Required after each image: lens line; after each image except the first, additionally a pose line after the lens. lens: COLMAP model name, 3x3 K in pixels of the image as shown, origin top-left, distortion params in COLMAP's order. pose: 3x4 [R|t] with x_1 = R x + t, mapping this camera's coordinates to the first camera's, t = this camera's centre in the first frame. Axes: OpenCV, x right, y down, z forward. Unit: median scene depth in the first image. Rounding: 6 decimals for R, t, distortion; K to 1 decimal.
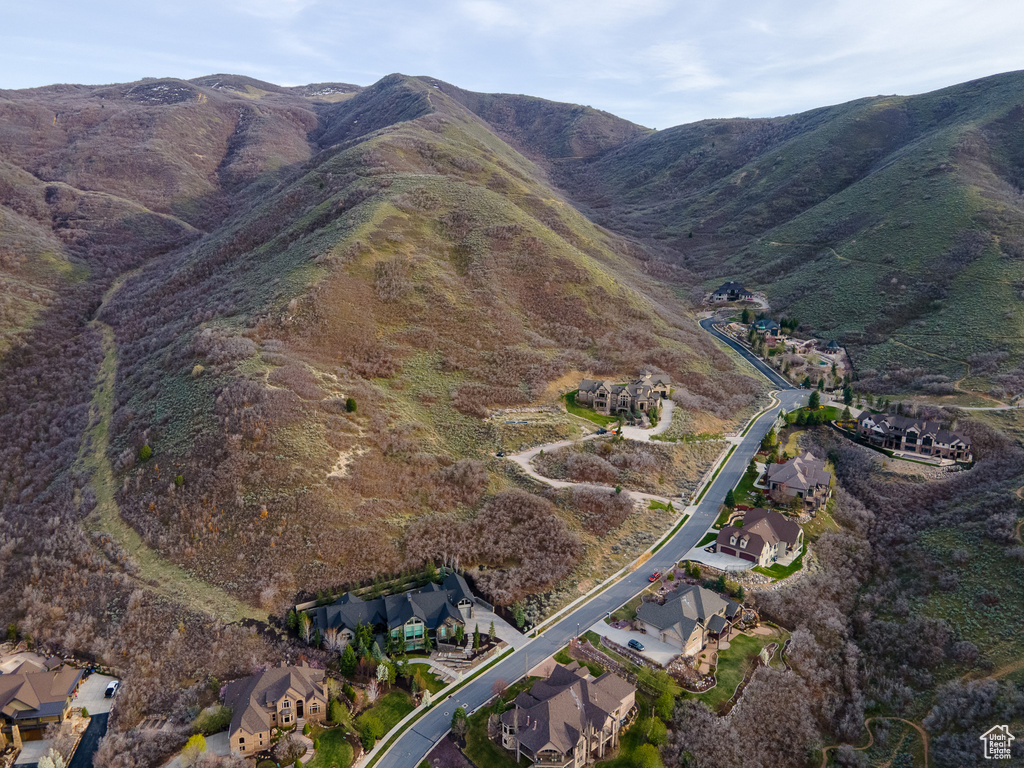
lens RADIAL K [[743.2, 0, 504.9], [0, 743.2, 363.9], [0, 0, 1]] dist [0.036725, -0.004710]
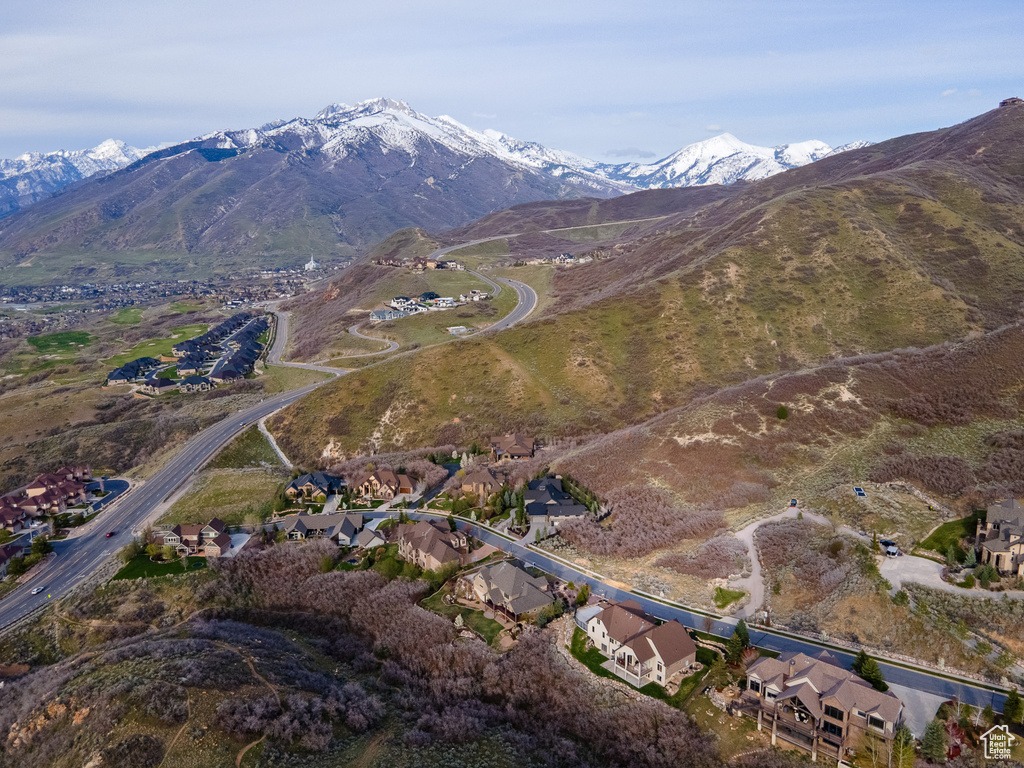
lens RADIAL K [[753.8, 0, 512.0], [0, 753.8, 384.0], [0, 0, 1]] dist [0.030248, 0.001725]
pose [[-0.182613, 0.183936, -0.965826, 1.056670], [-0.205343, 0.953545, 0.220422, -0.167778], [0.961502, 0.238578, -0.136360, 0.888718]]
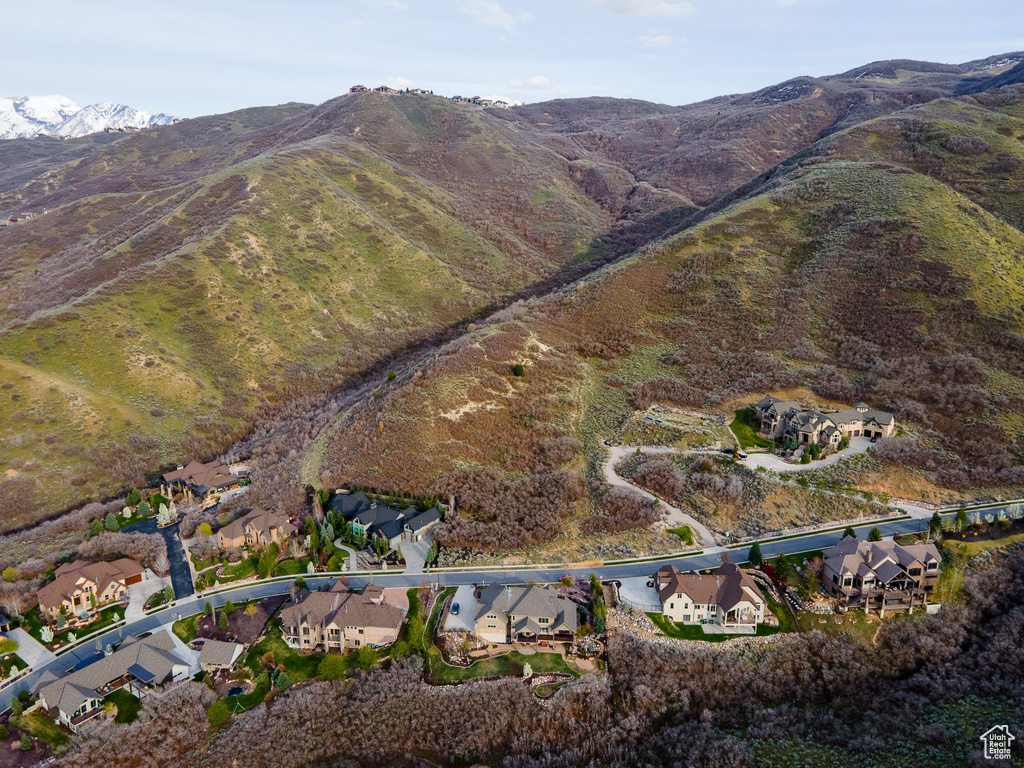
lens RADIAL K [[743.2, 0, 504.9], [0, 743.2, 363.9], [0, 0, 1]] dist [0.036725, -0.004710]
pose [[0.638703, 0.158655, -0.752919, 0.758311], [-0.153601, 0.985106, 0.077281, -0.047781], [0.753966, 0.066290, 0.653560, 0.260205]]
